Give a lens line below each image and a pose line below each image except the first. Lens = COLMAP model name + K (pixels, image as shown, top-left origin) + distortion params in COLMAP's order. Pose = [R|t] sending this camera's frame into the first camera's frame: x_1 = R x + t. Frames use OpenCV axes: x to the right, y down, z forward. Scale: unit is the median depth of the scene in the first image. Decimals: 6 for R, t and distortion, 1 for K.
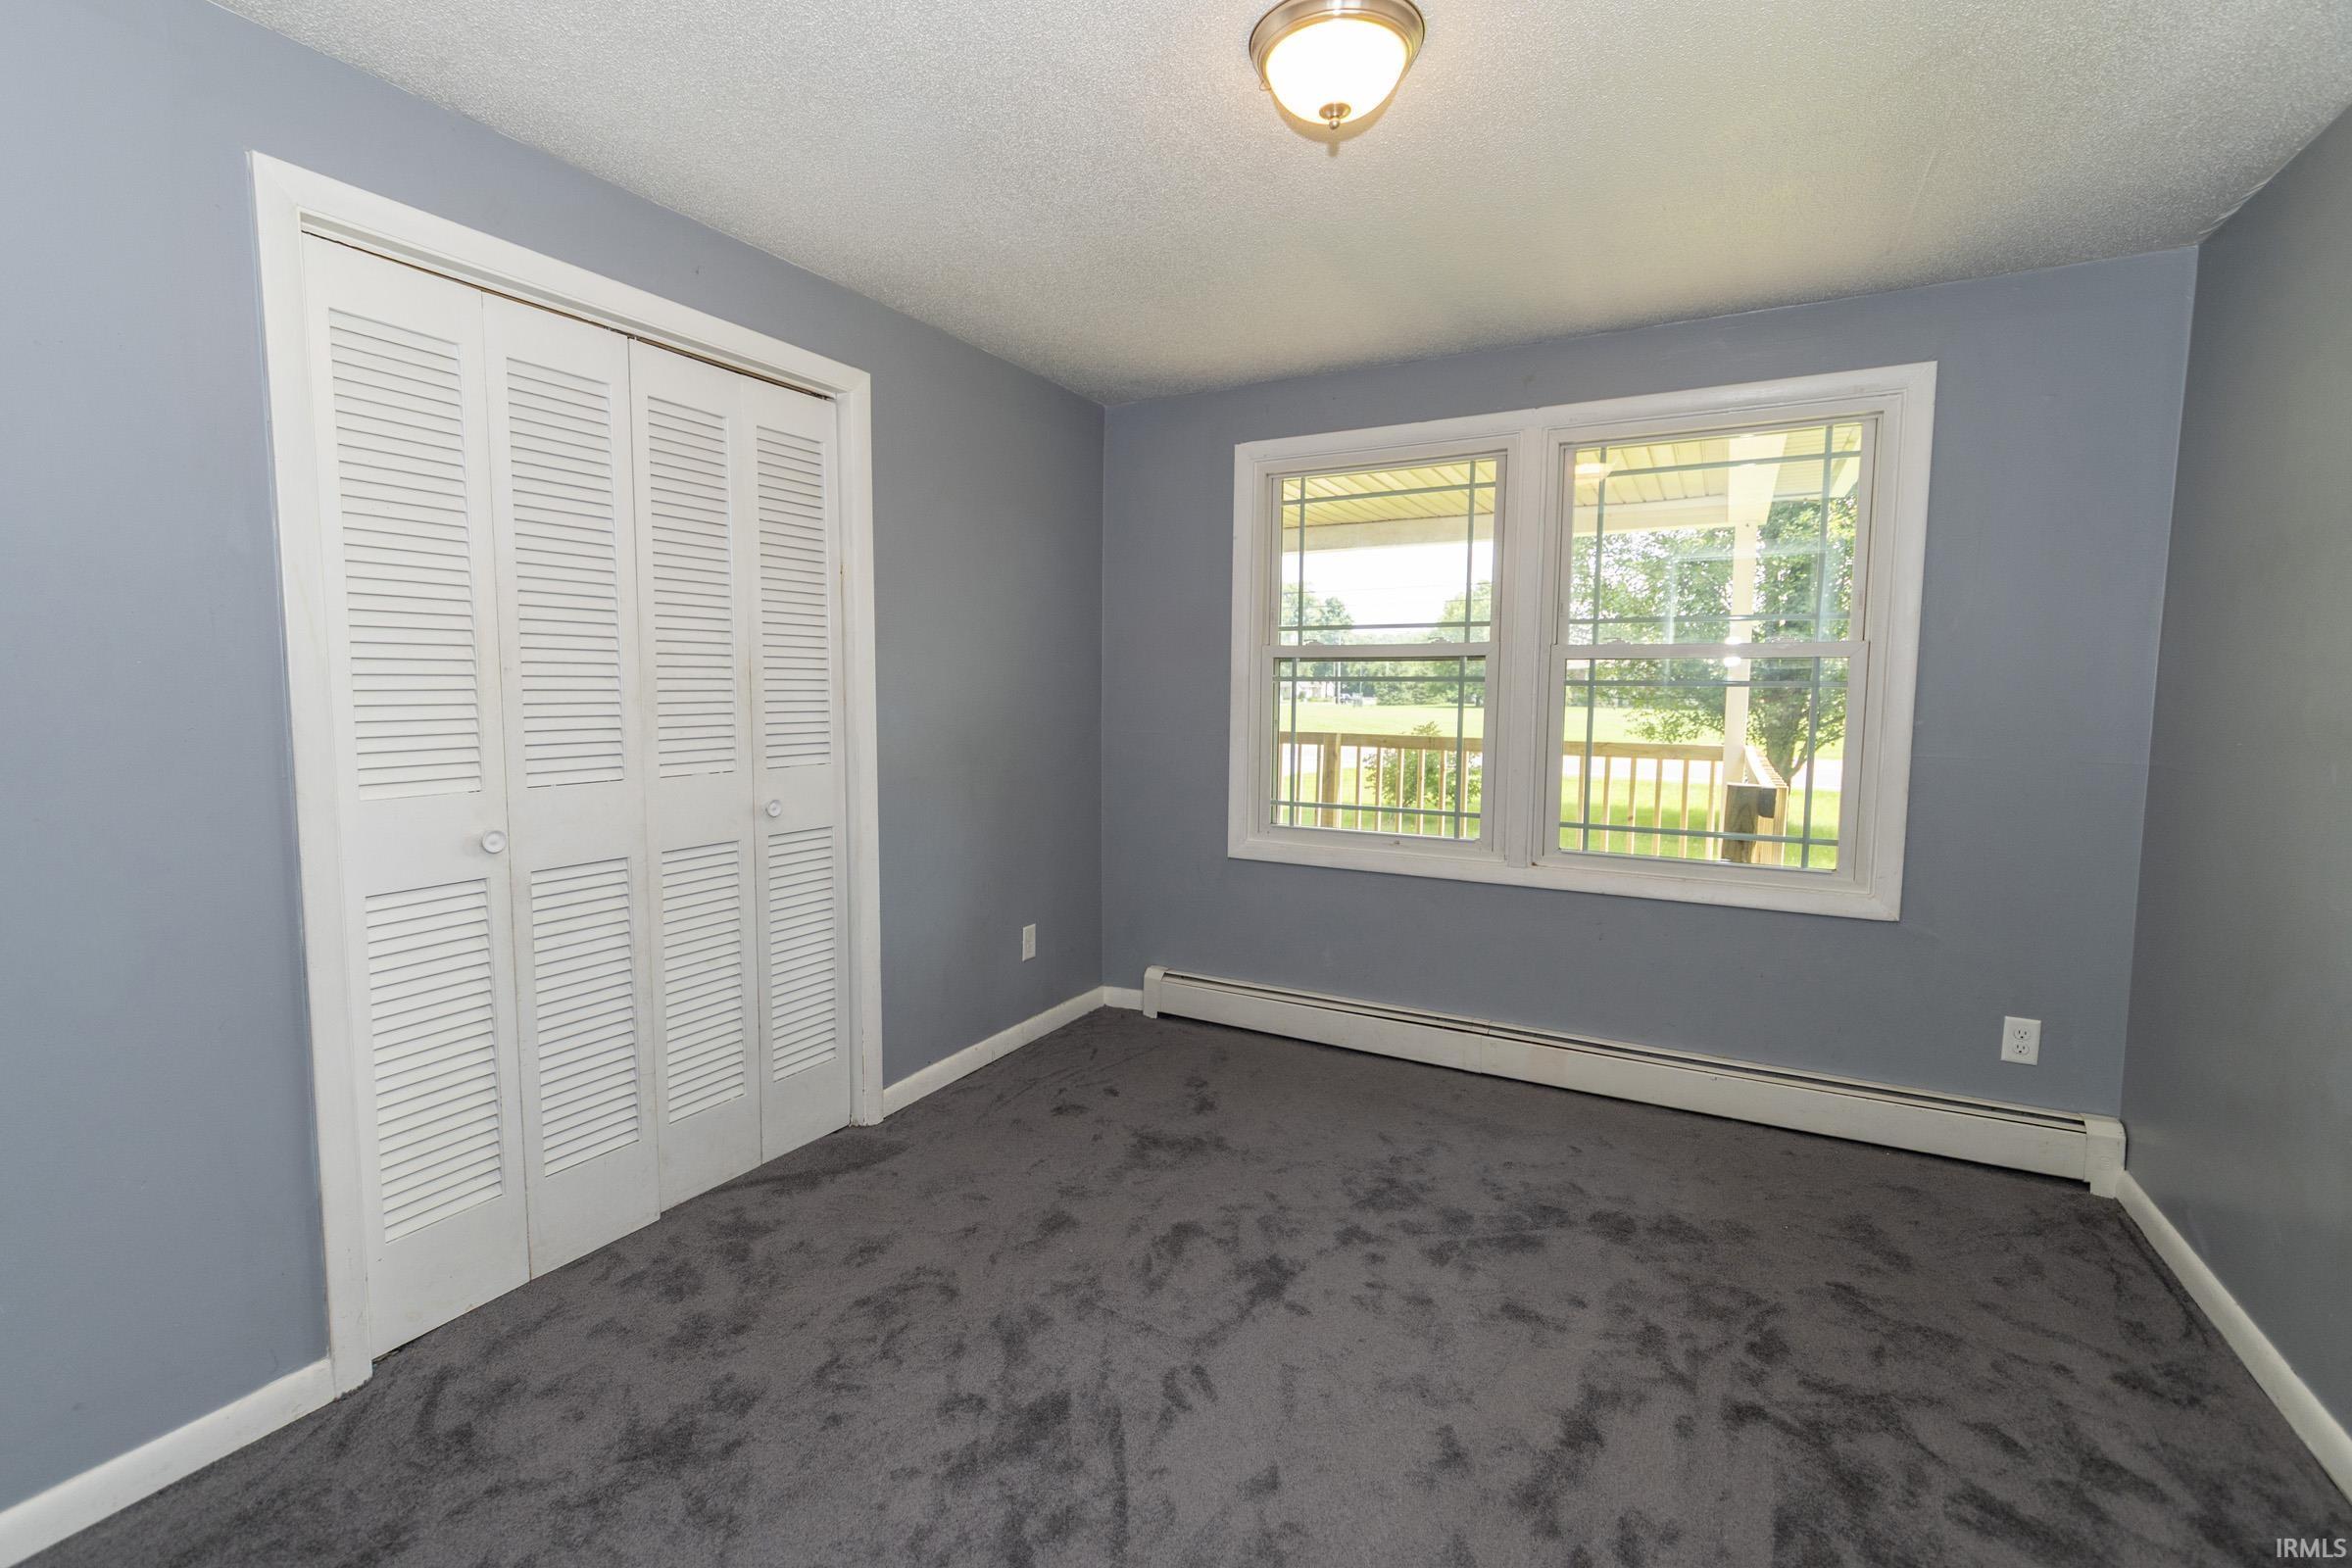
lens RADIAL K [[970.0, 0, 1107.2], [0, 970.0, 757.1], [0, 0, 1]] dist [0.001167, 0.000104]
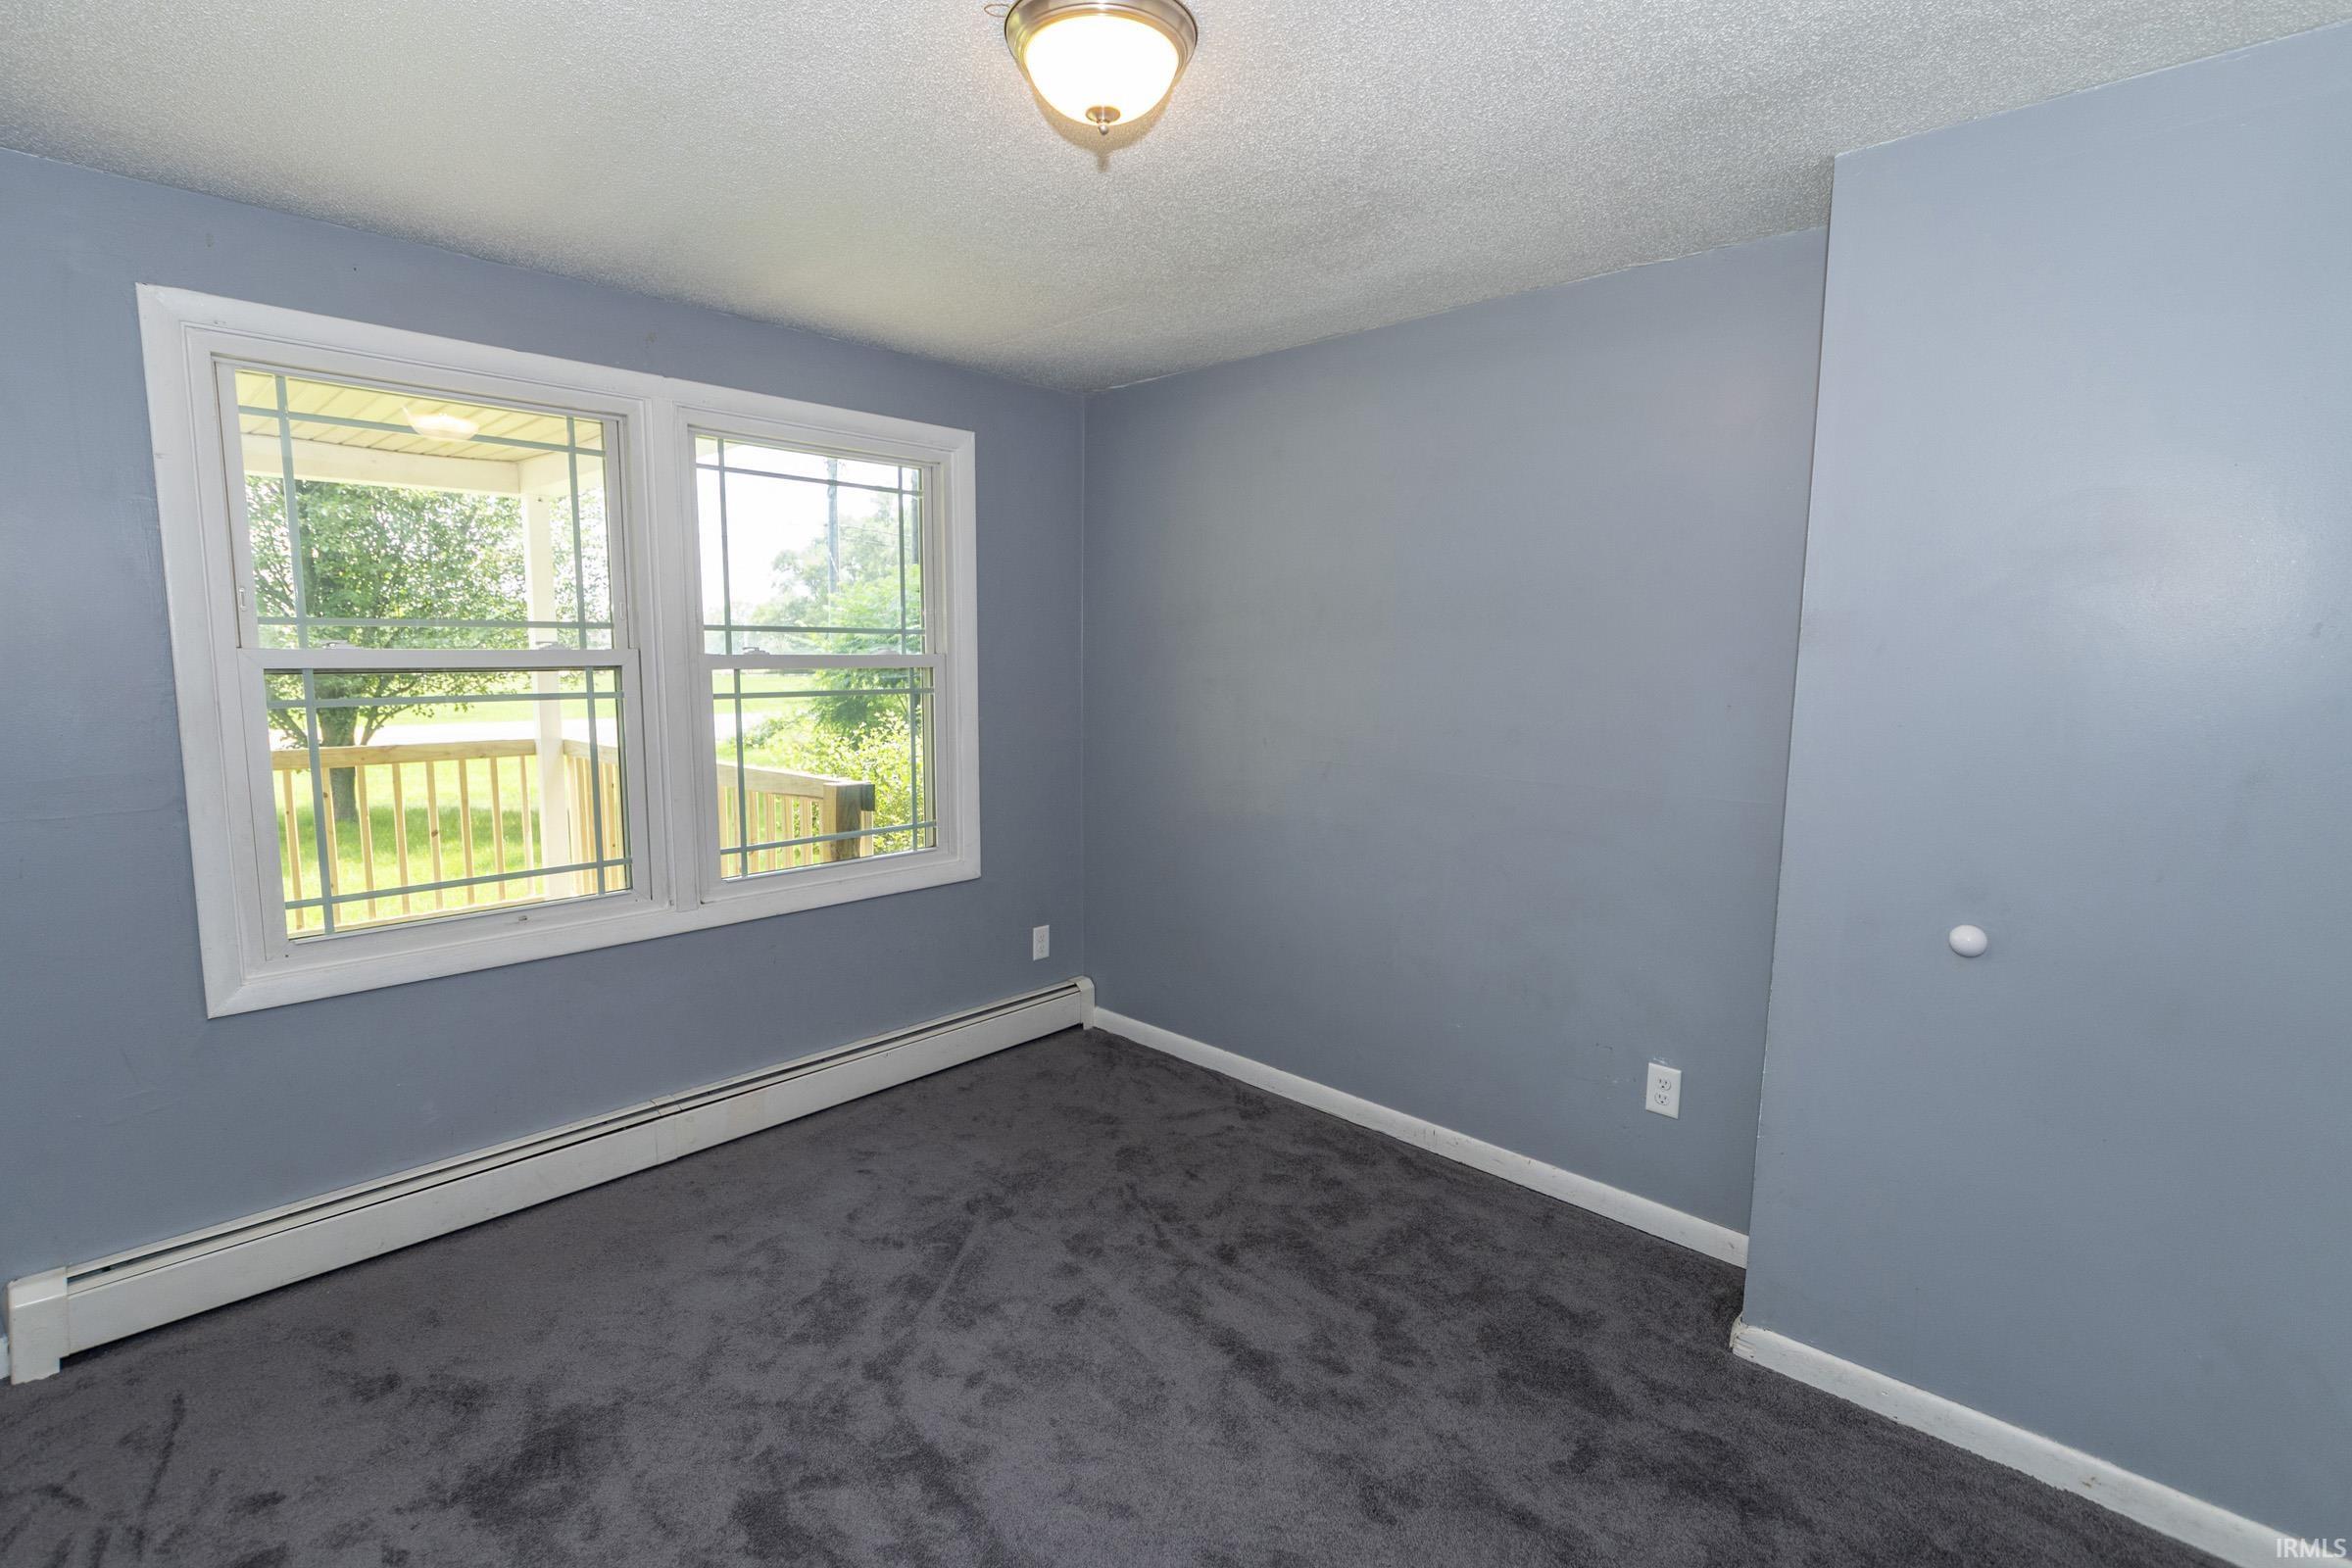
lens RADIAL K [[1042.0, 0, 1175.7], [0, 1042.0, 771.8], [0, 0, 1]] dist [0.003560, 0.001285]
pose [[0.282926, -0.113525, 0.952400, -0.386978], [0.076996, 0.992454, 0.095426, -0.076311], [-0.956046, 0.046333, 0.289532, 0.360164]]
